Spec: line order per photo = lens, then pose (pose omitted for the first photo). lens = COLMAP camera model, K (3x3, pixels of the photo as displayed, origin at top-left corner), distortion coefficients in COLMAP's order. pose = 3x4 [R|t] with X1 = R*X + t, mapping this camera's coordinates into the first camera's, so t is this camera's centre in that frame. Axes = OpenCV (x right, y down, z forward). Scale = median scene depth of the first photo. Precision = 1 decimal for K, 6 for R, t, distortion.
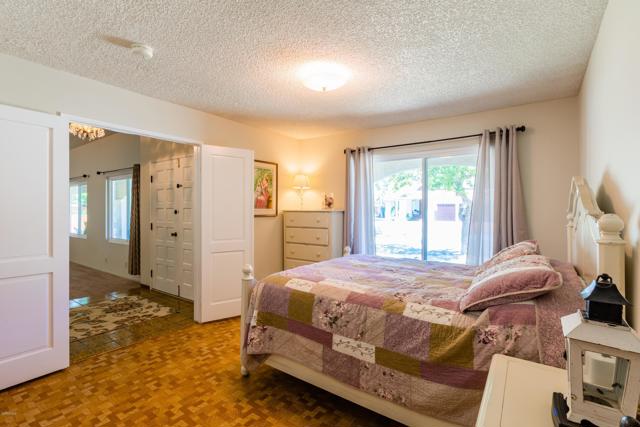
lens RADIAL K [[308.0, 0, 315.9], [0, 308.0, 204.5], [0, 0, 1]] dist [0.002847, 0.000388]
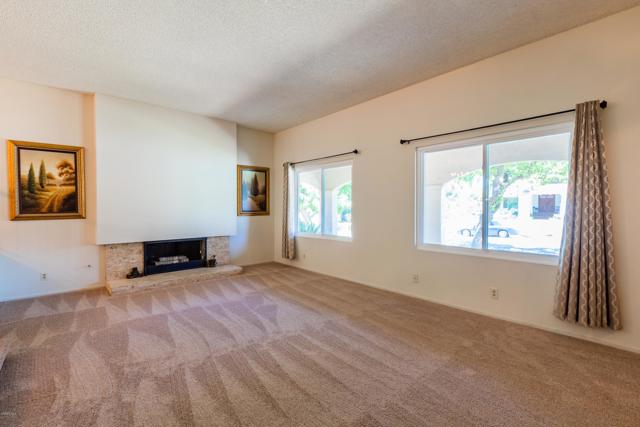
lens RADIAL K [[289.2, 0, 320.0], [0, 289.2, 213.5], [0, 0, 1]] dist [0.000629, -0.000175]
pose [[0.976380, 0.006835, -0.215951, -1.405231], [-0.000214, 0.999530, 0.030668, 0.051357], [0.216059, -0.029898, 0.975922, 0.713985]]
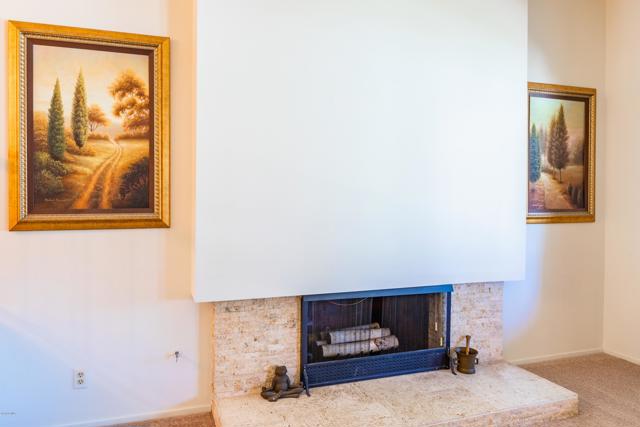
lens RADIAL K [[419.0, 0, 305.2], [0, 419.0, 206.3], [0, 0, 1]] dist [-0.004295, -0.001273]
pose [[0.804965, -0.002838, -0.593316, -2.087423], [0.005471, 0.999982, 0.002639, 0.076567], [0.593297, -0.005370, 0.804965, 1.298985]]
